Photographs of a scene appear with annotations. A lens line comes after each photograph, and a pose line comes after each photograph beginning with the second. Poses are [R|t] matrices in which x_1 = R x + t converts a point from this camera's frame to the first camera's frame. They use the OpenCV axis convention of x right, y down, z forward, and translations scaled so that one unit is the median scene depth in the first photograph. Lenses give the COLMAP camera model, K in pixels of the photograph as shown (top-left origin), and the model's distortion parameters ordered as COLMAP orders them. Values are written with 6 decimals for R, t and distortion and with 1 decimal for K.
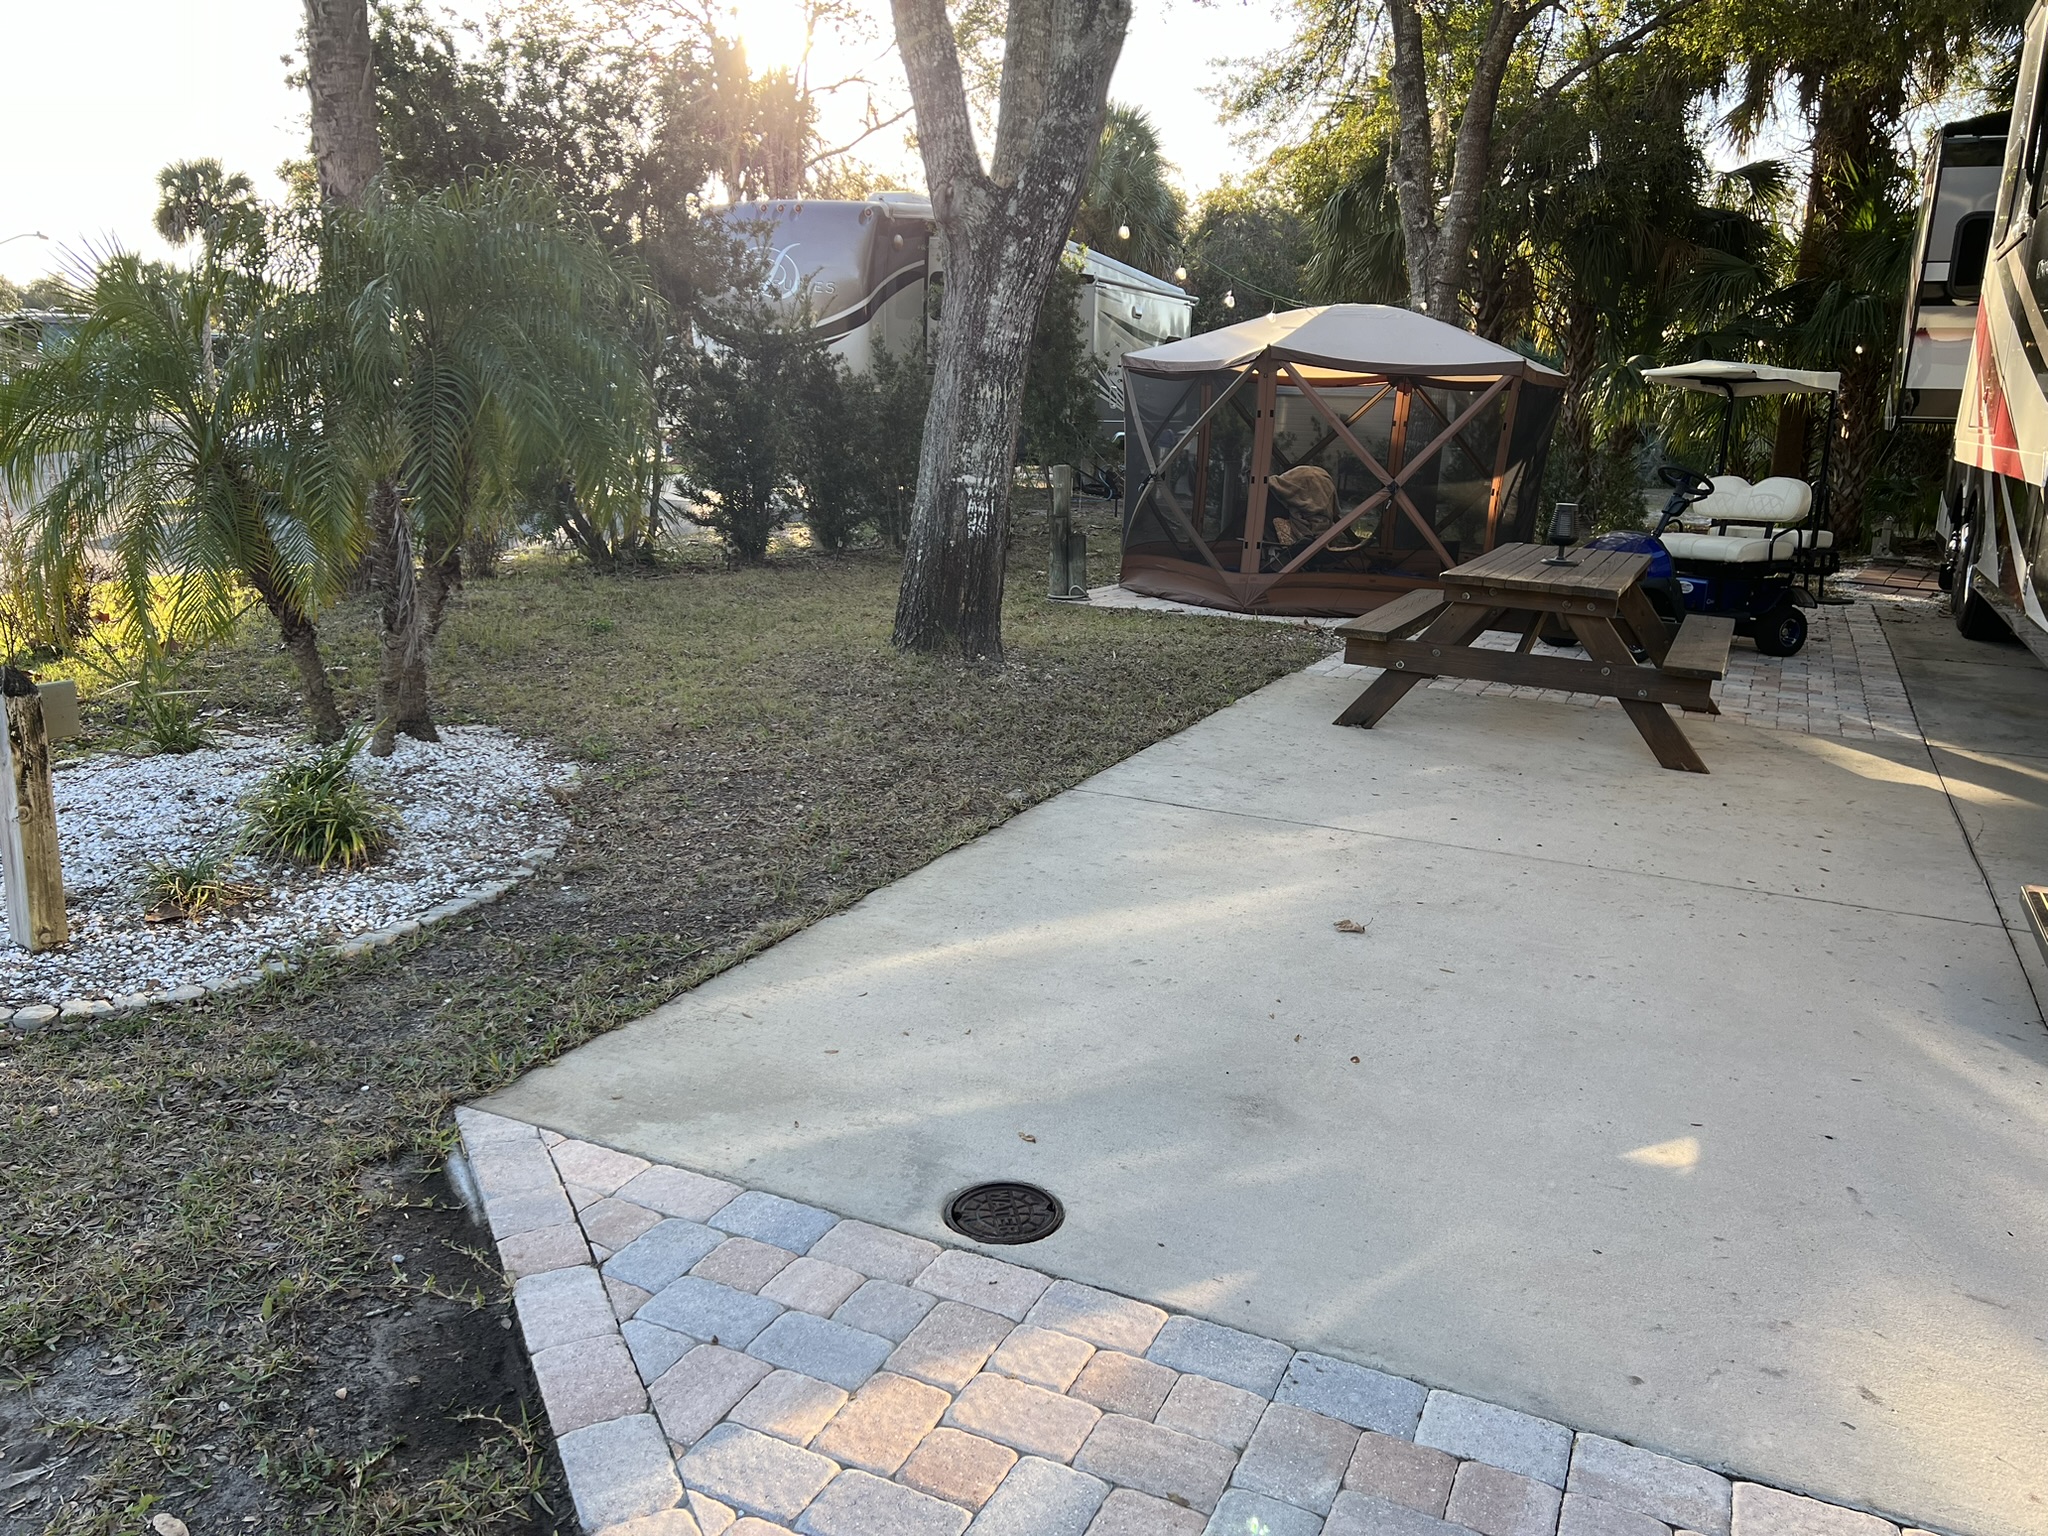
lens RADIAL K [[1550.4, 0, 1024.0], [0, 1550.4, 768.0], [0, 0, 1]] dist [0.087333, -0.088502]
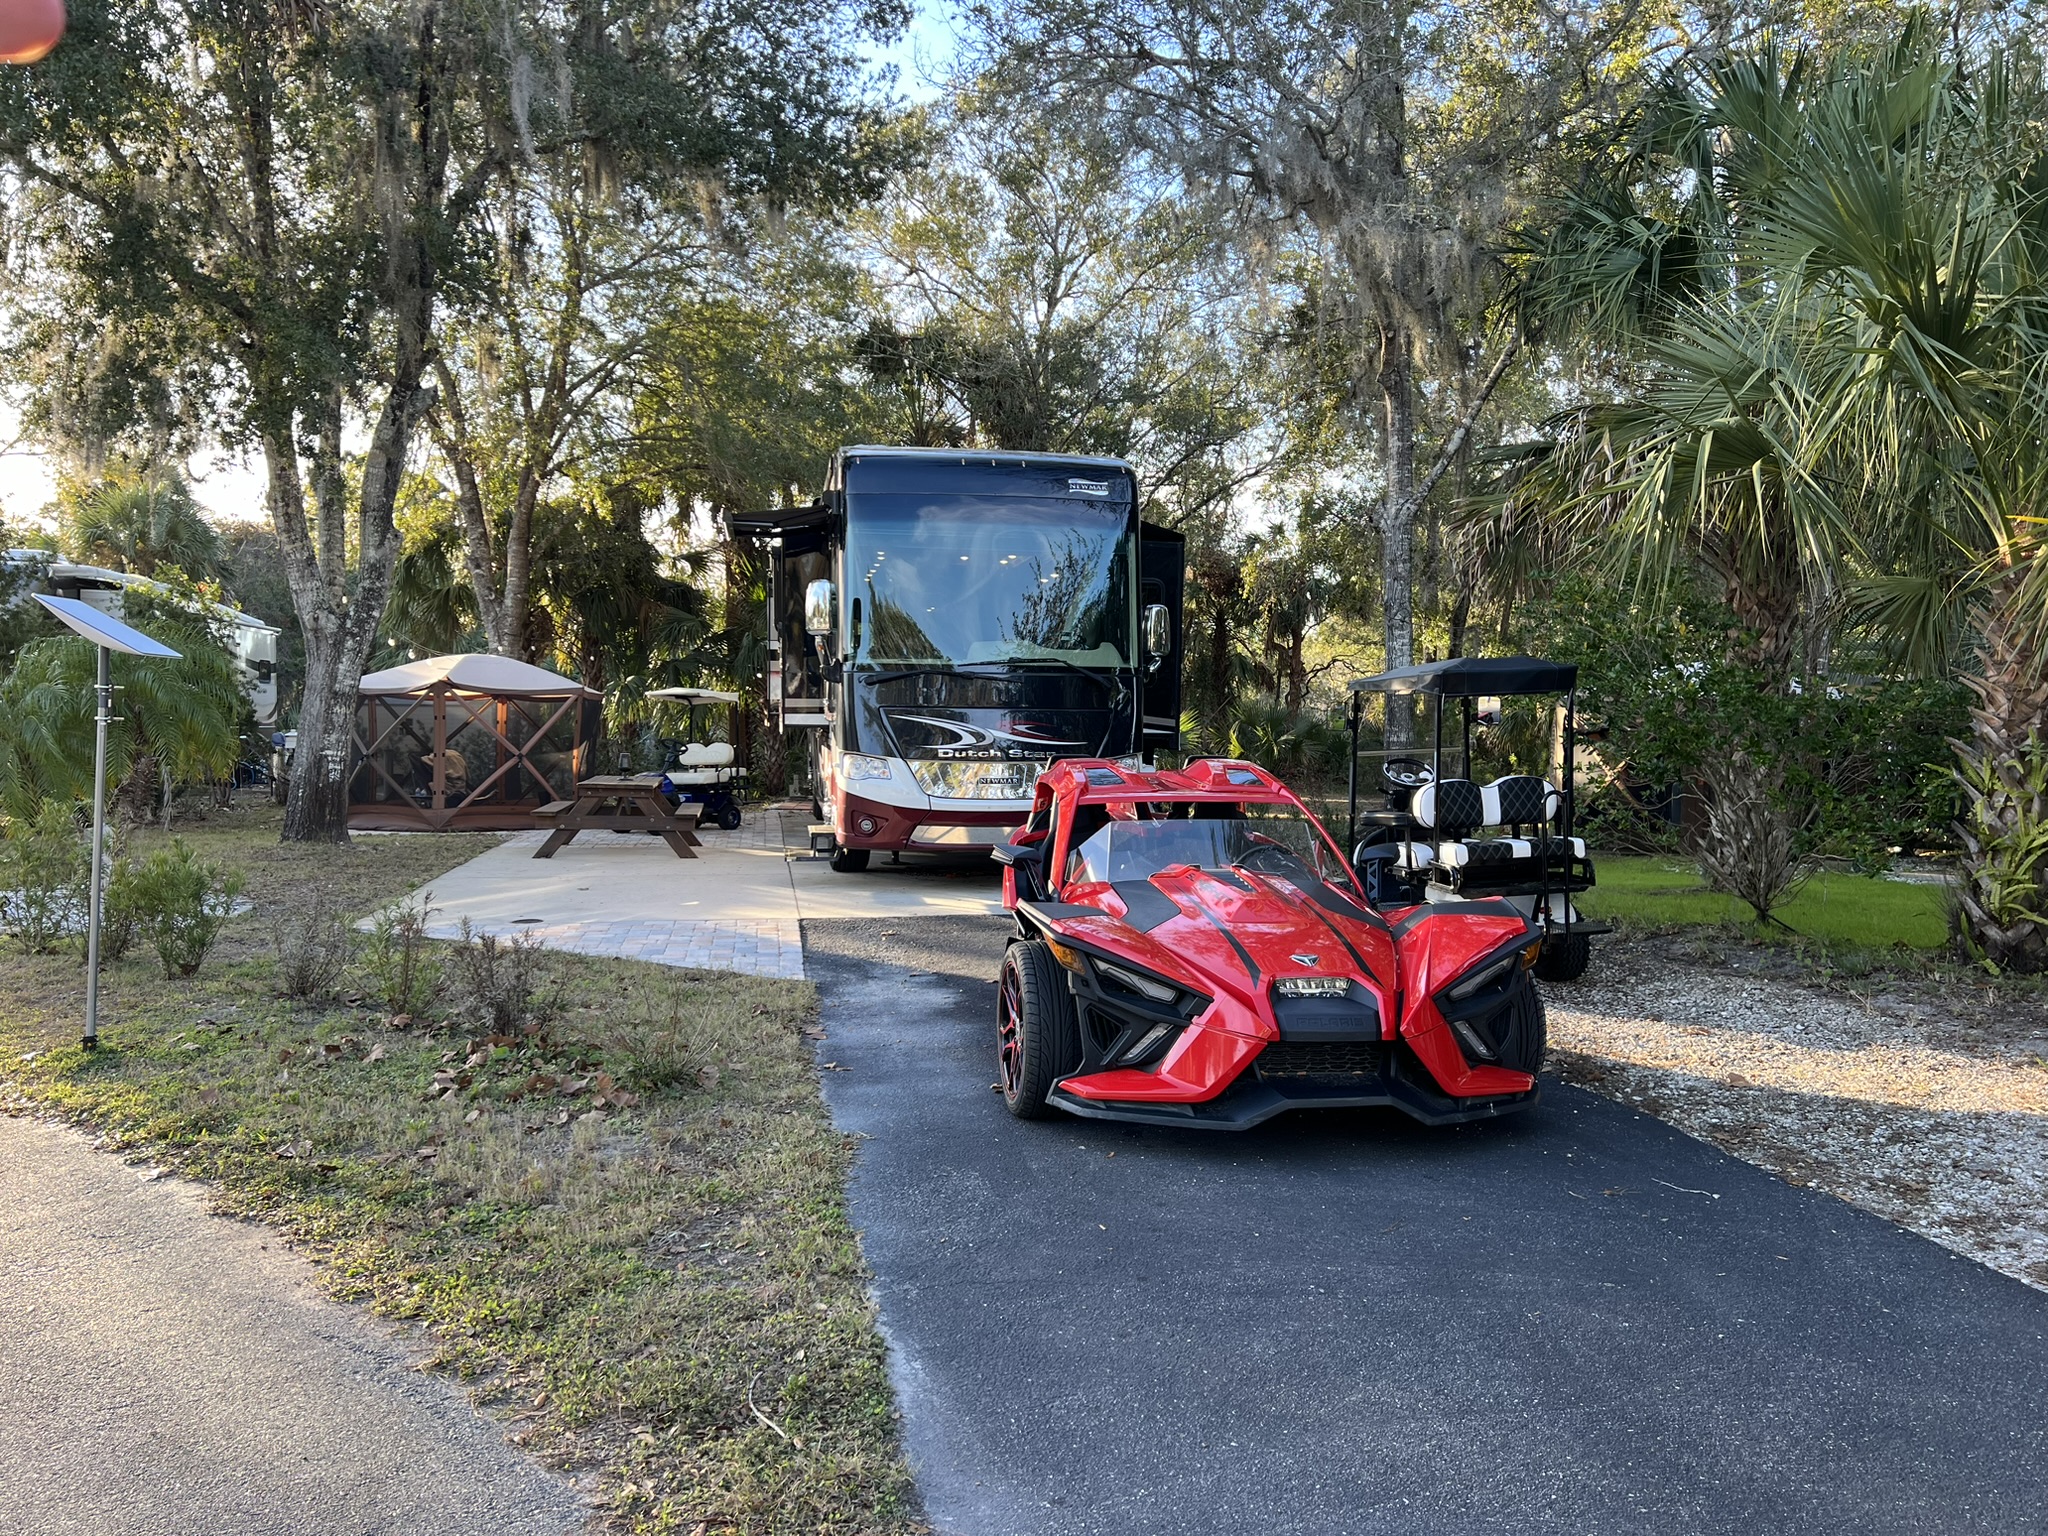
lens RADIAL K [[1550.4, 0, 1024.0], [0, 1550.4, 768.0], [0, 0, 1]] dist [0.087333, -0.088502]
pose [[0.817244, -0.047122, 0.574363, -0.316004], [0.153706, 0.978371, -0.138436, 0.167345], [-0.555416, 0.201419, 0.806810, -0.747238]]
